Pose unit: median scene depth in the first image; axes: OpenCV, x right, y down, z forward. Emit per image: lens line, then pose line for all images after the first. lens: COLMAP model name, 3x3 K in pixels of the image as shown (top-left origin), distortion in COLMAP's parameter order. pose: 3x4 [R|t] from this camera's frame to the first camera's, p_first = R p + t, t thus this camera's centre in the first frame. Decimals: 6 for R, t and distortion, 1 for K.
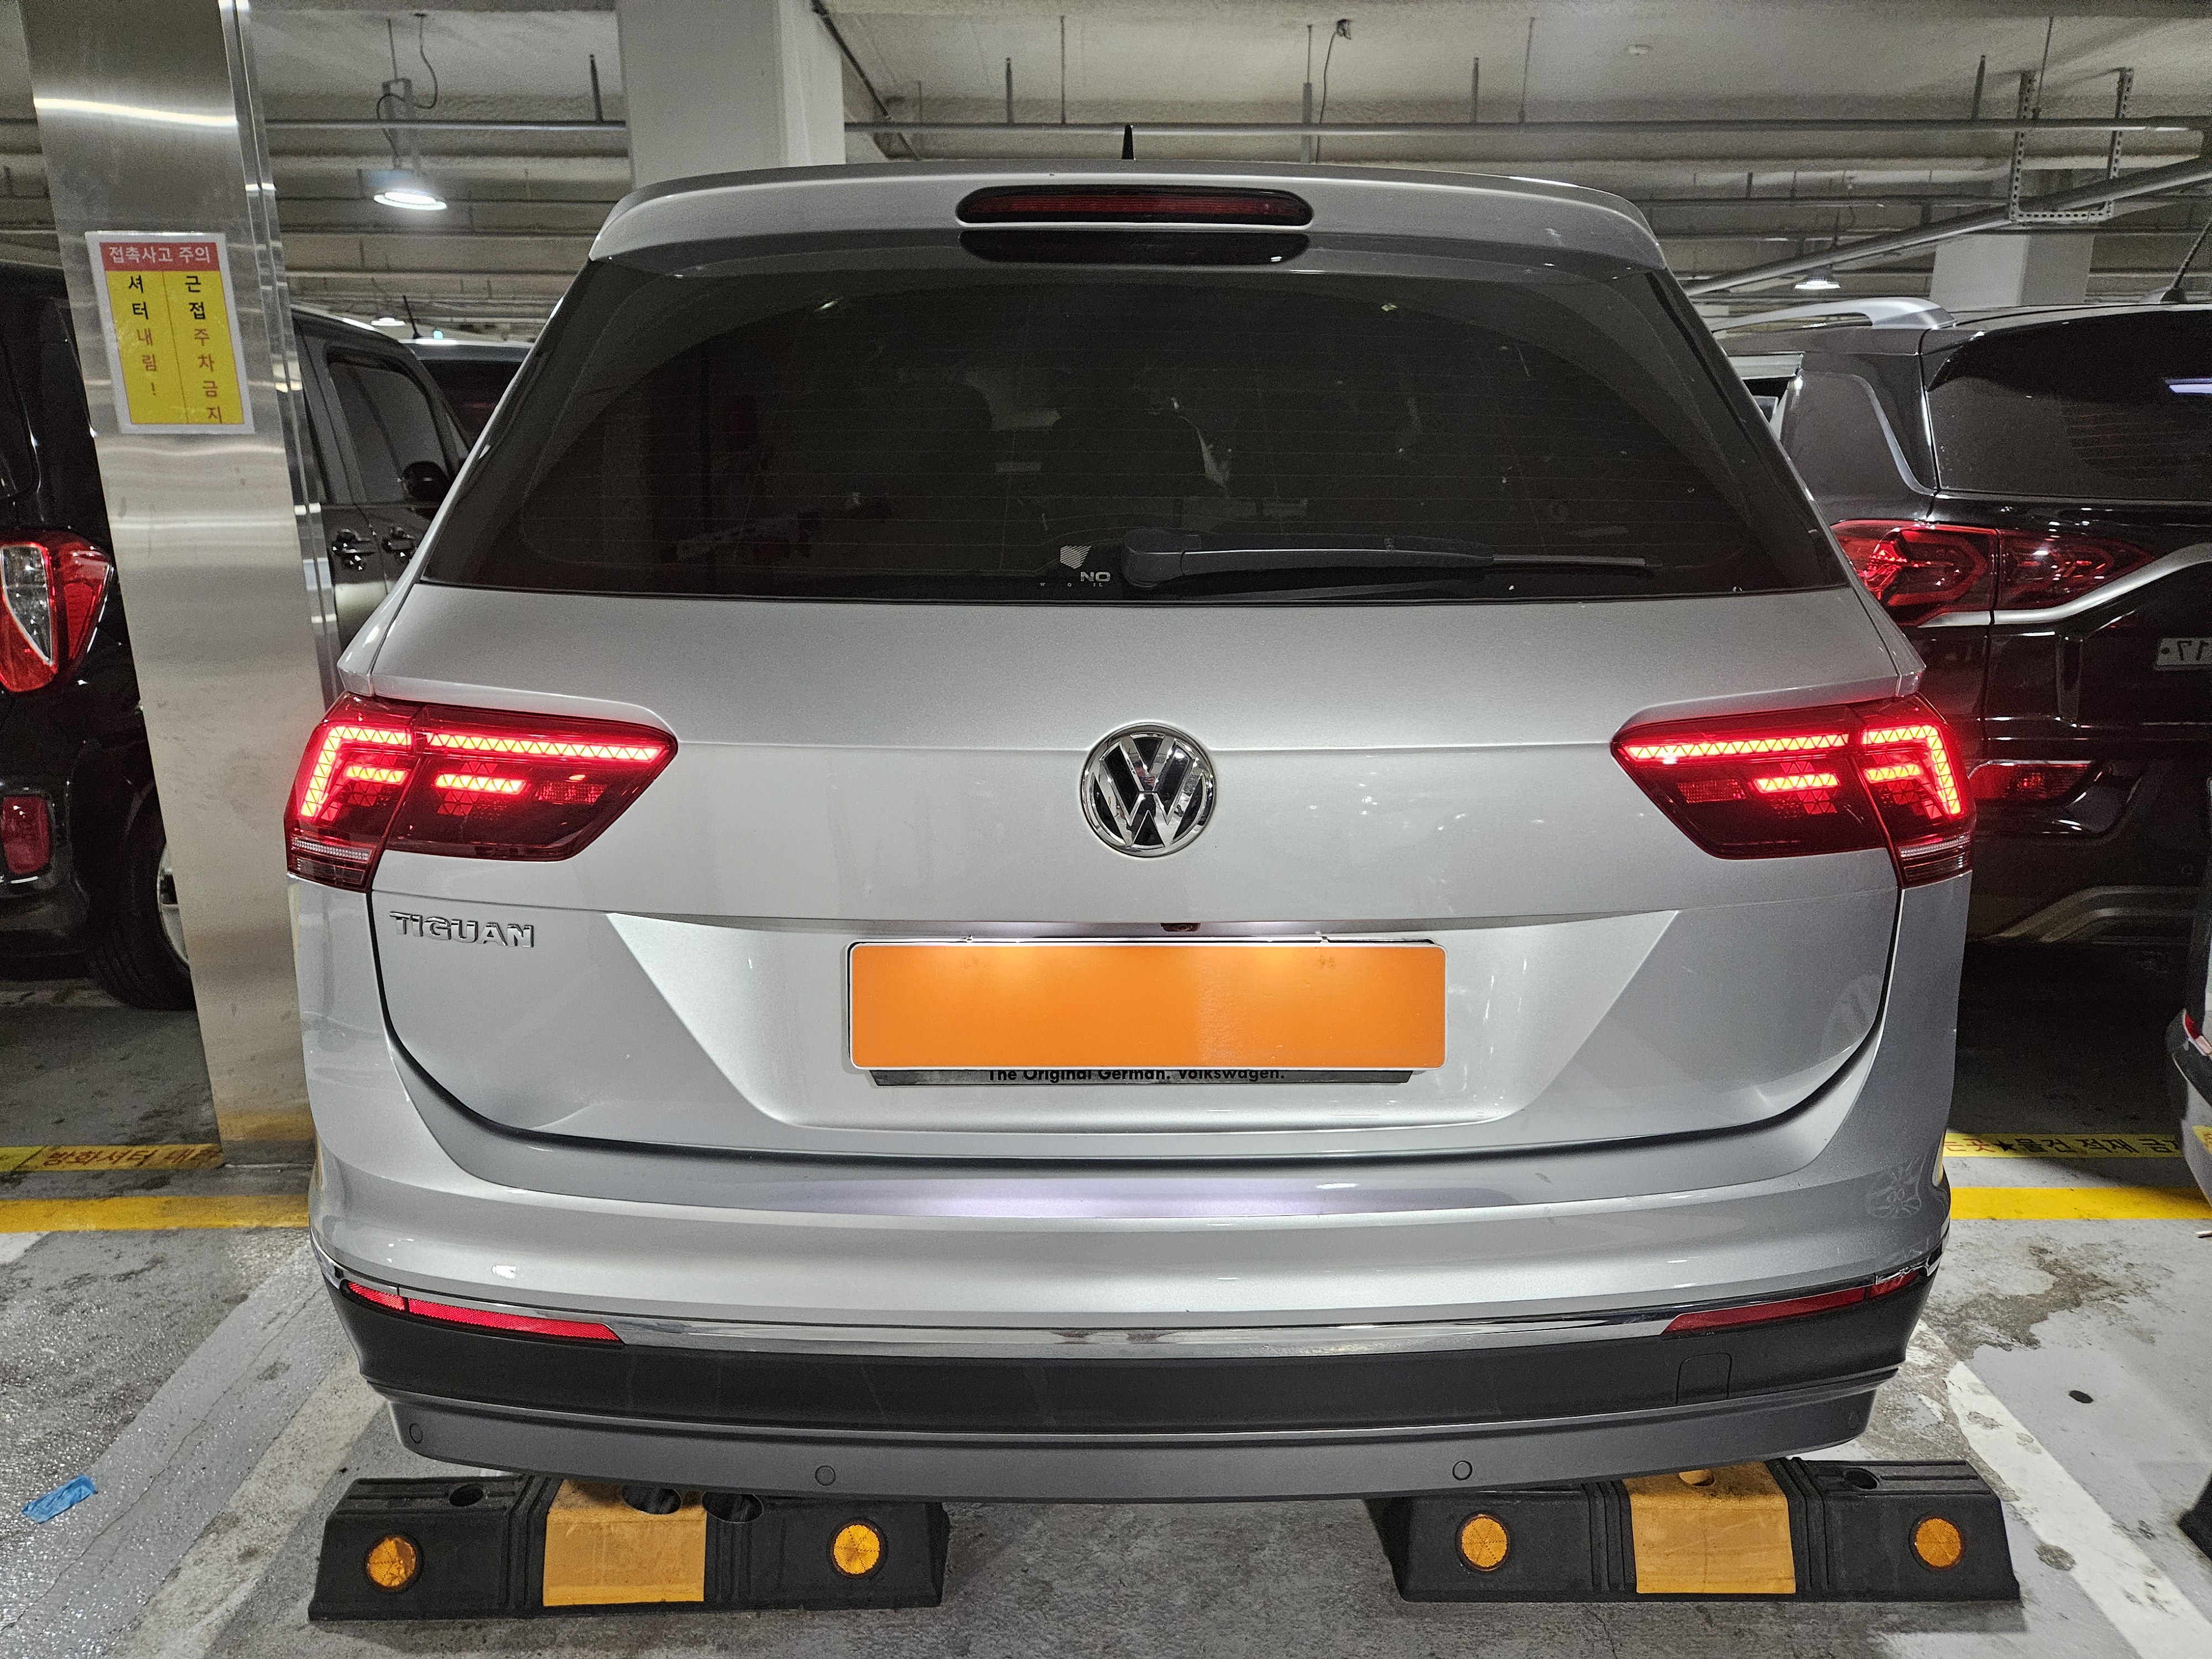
lens RADIAL K [[1534.2, 0, 1100.6], [0, 1534.2, 864.1], [0, 0, 1]] dist [0.038918, -0.041692]
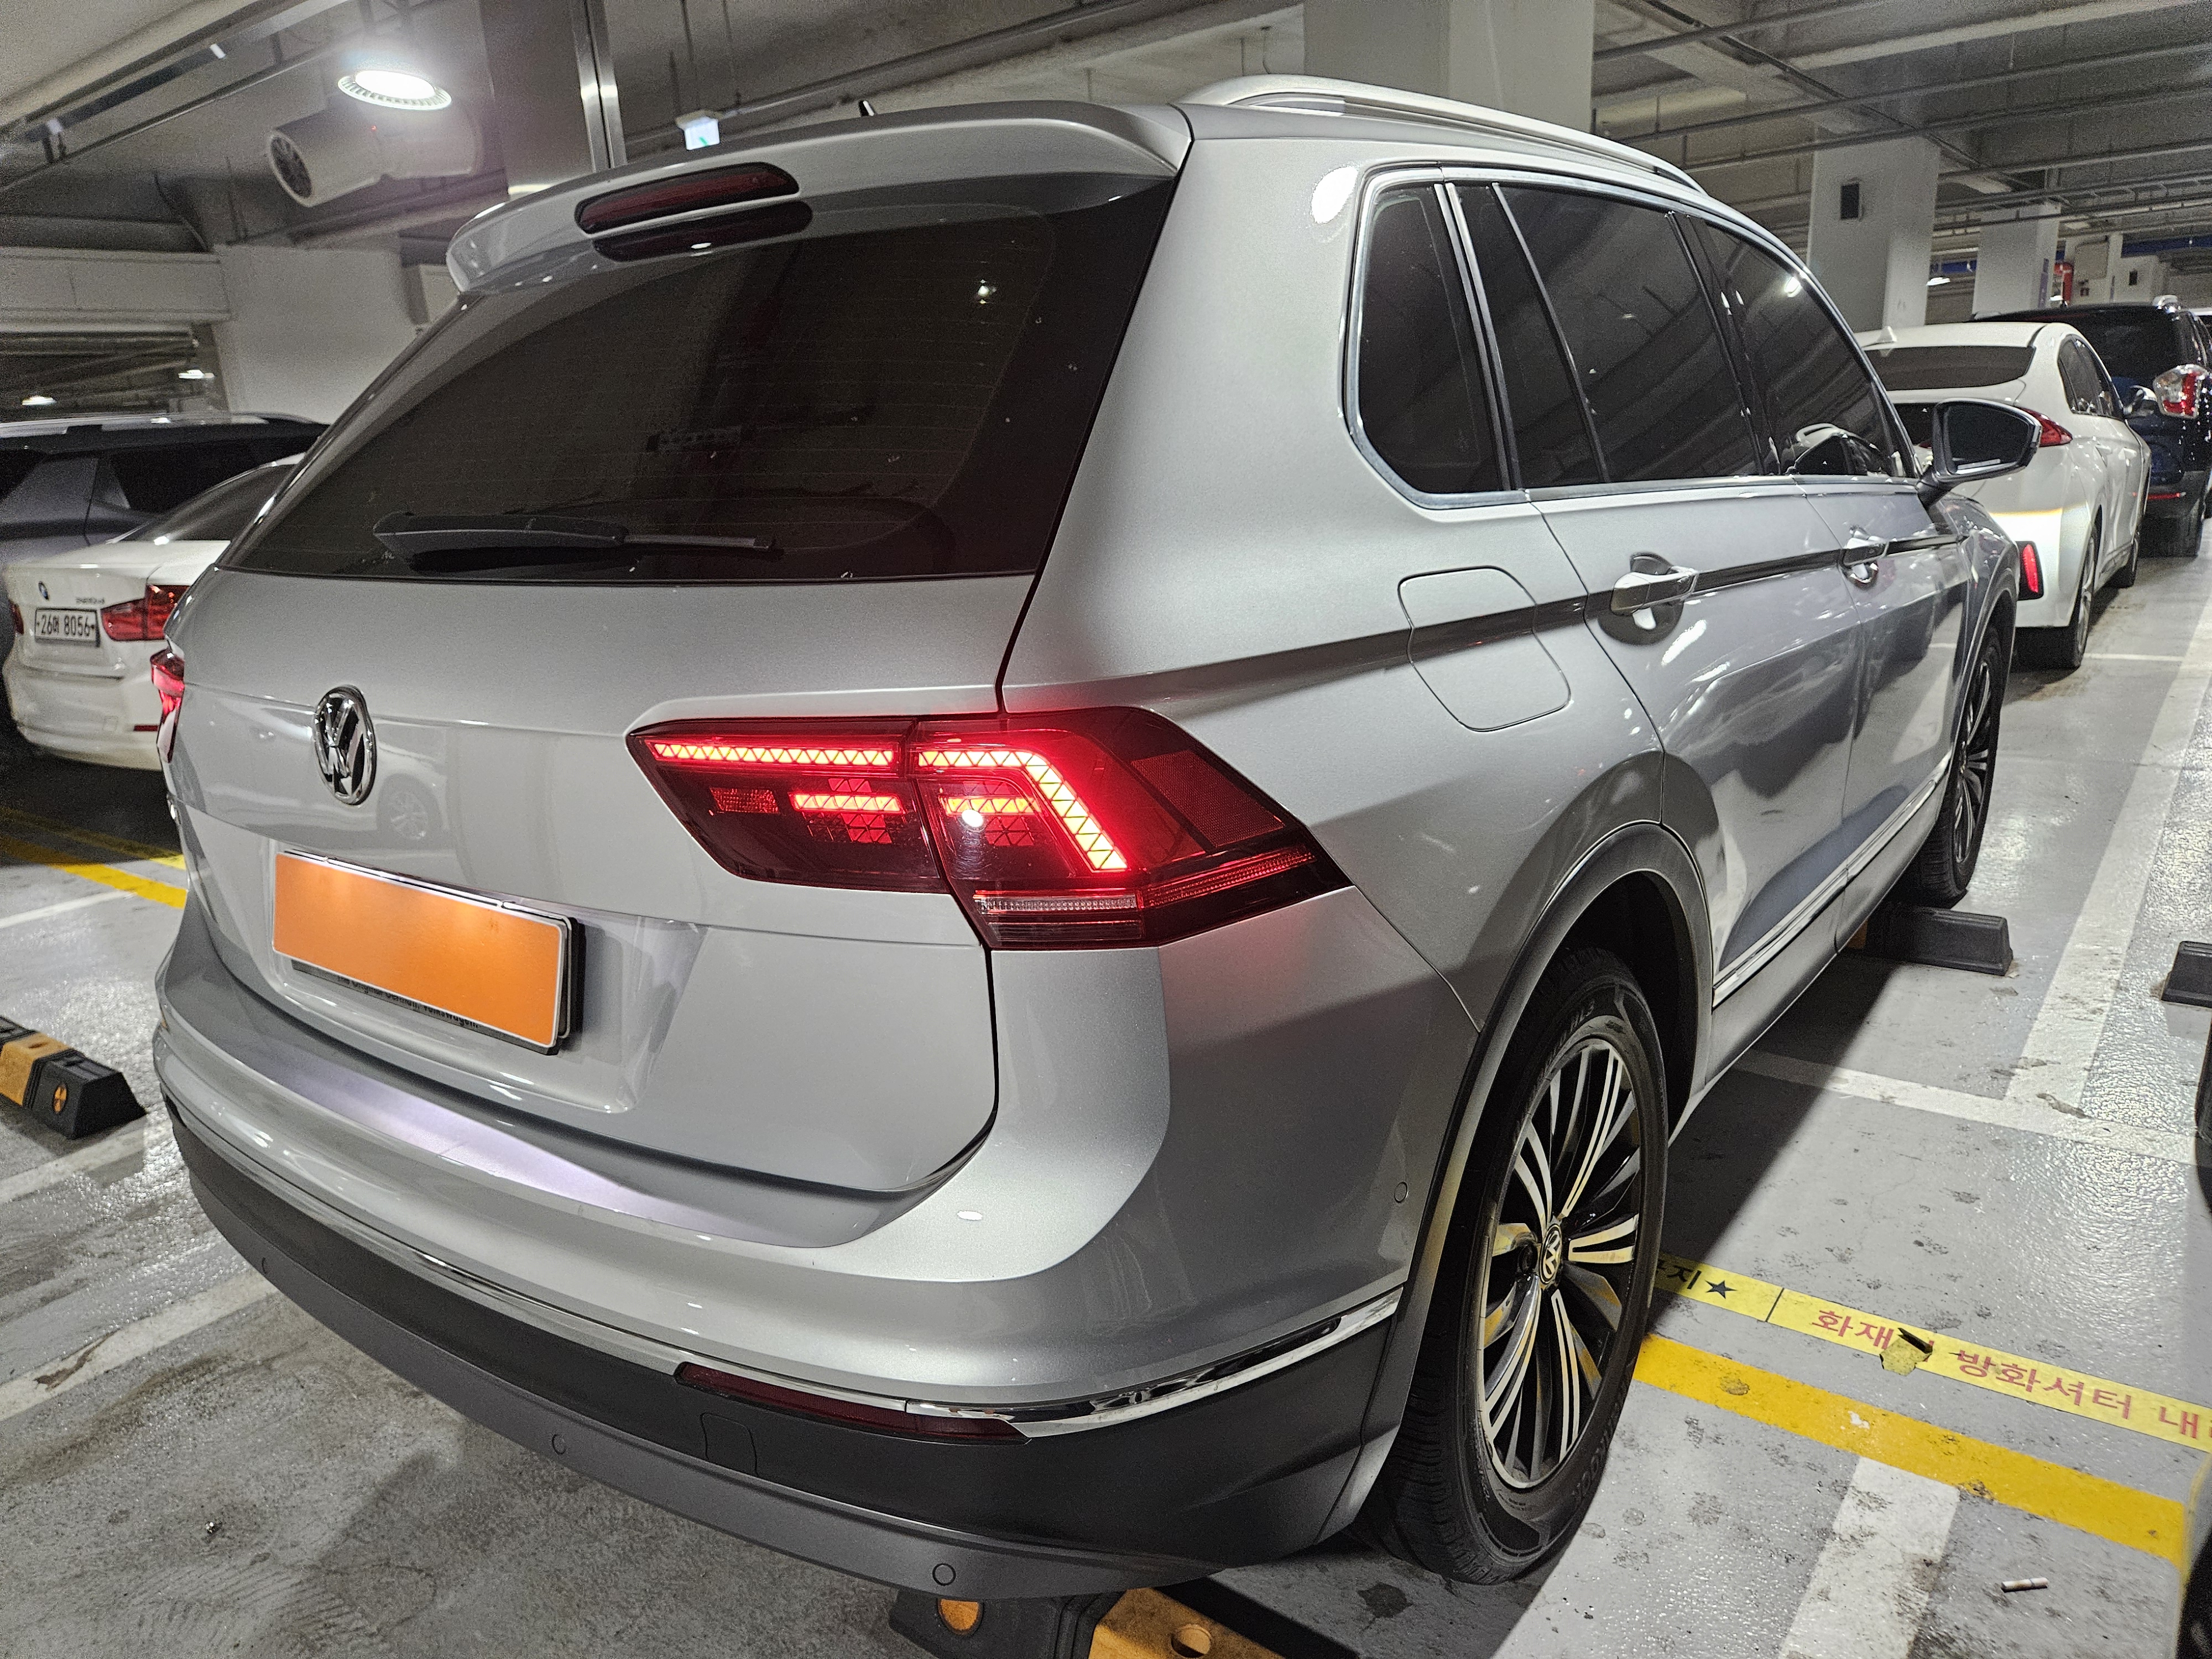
lens RADIAL K [[1534.2, 0, 1100.6], [0, 1534.2, 864.1], [0, 0, 1]] dist [0.038918, -0.041692]
pose [[0.779905, 0.124827, -0.613324, 1.087351], [-0.113291, 0.991879, 0.057811, -0.084347], [0.615559, 0.024397, 0.787713, 0.418581]]
